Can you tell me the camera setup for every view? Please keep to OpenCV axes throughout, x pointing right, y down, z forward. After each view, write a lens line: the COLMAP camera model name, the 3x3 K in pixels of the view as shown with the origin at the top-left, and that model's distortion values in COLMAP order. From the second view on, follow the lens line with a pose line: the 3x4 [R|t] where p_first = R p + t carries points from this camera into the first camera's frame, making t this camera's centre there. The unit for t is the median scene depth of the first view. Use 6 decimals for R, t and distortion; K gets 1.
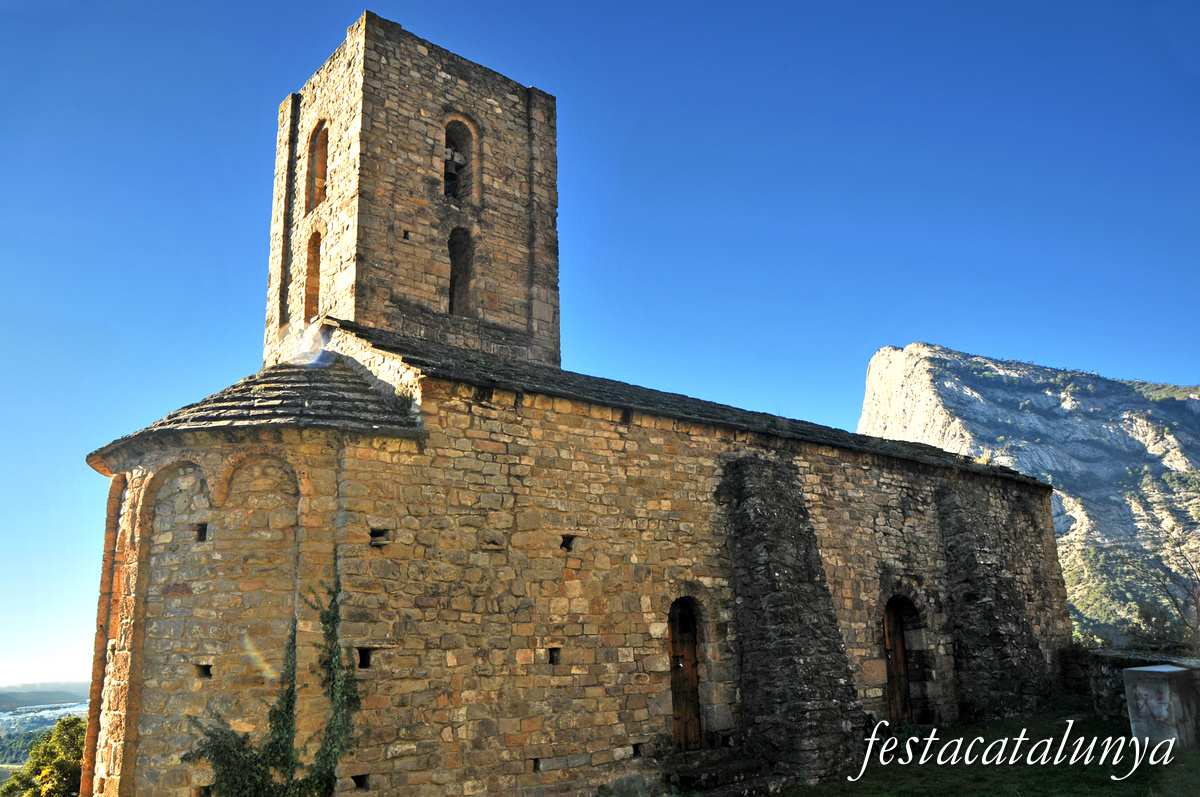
lens RADIAL K [[922.2, 0, 599.8], [0, 922.2, 421.4], [0, 0, 1]] dist [-0.103780, 0.000987]
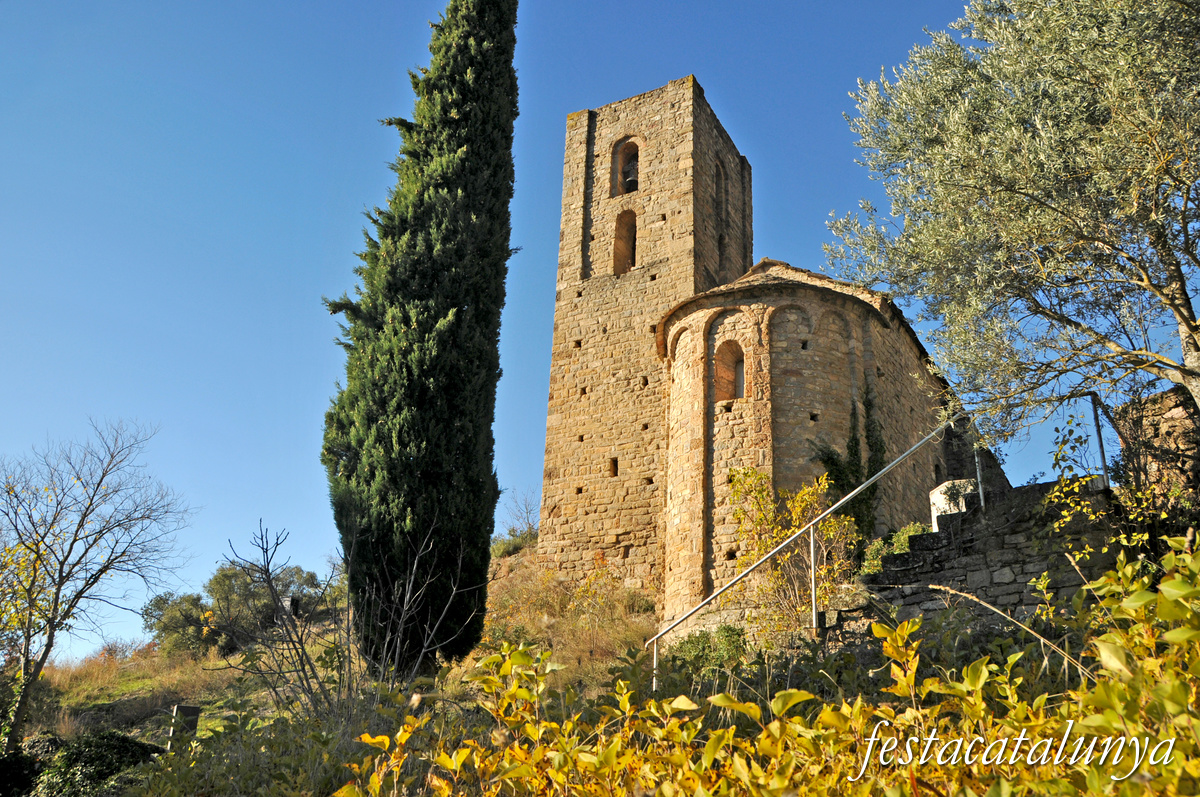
lens RADIAL K [[922.2, 0, 599.8], [0, 922.2, 421.4], [0, 0, 1]] dist [-0.103780, 0.000987]
pose [[0.937996, 0.189192, 0.290464, -1.286025], [-0.156279, 0.978741, -0.132823, 0.559817], [-0.309418, 0.079194, 0.947623, -0.553978]]
